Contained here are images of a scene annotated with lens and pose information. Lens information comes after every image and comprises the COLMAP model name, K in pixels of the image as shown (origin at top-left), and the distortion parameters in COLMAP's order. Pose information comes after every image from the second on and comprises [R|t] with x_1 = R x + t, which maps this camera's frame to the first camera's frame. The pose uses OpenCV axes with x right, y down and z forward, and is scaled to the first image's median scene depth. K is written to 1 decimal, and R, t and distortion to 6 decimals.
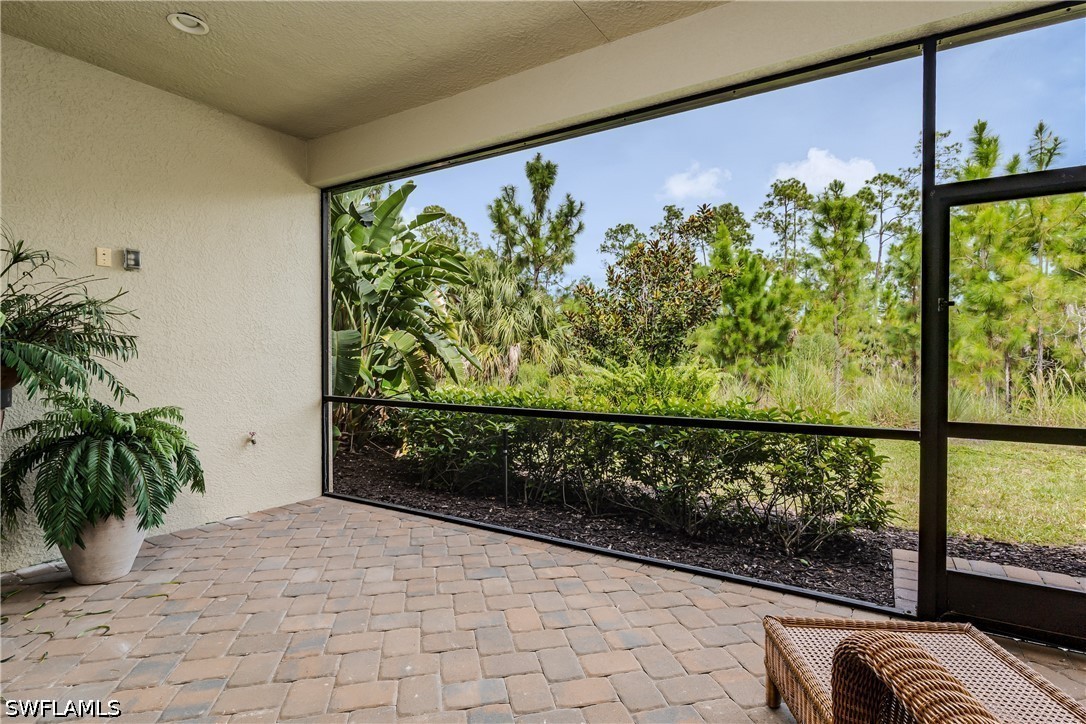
lens RADIAL K [[548.4, 0, 546.6], [0, 548.4, 359.6], [0, 0, 1]] dist [0.005794, -0.000029]
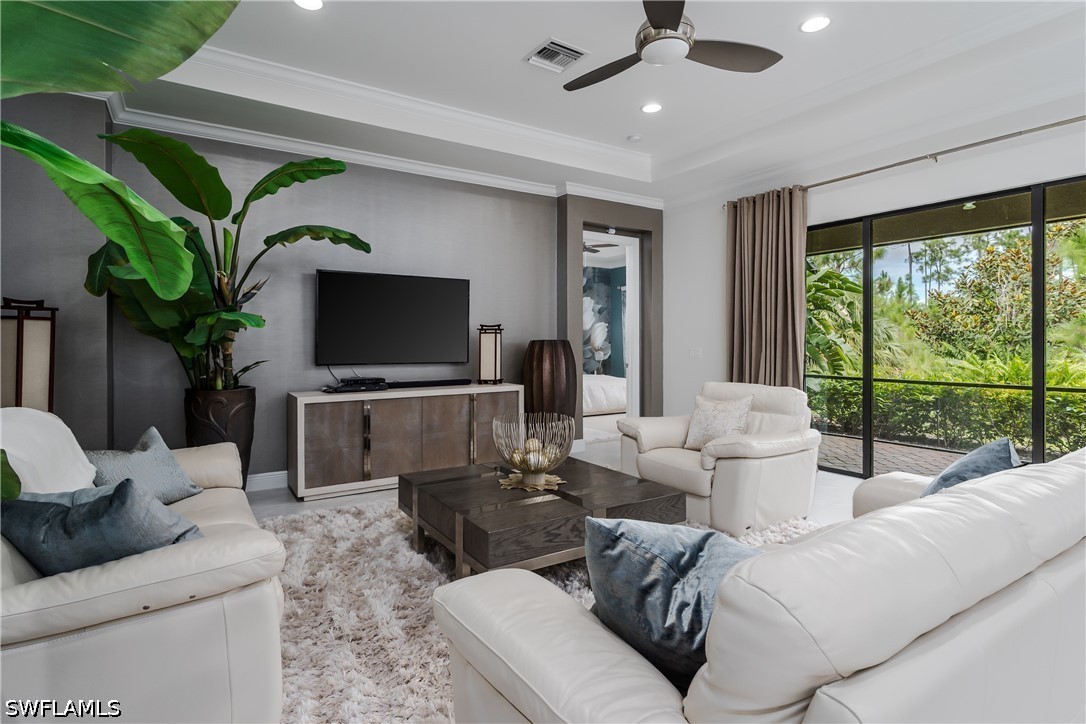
lens RADIAL K [[548.4, 0, 534.9], [0, 548.4, 338.8], [0, 0, 1]] dist [0.005794, -0.000029]
pose [[0.901992, -0.000361, -0.431752, -0.210832], [-0.006974, 0.999857, -0.015406, -0.006311], [0.431696, 0.016907, 0.901861, -0.464999]]
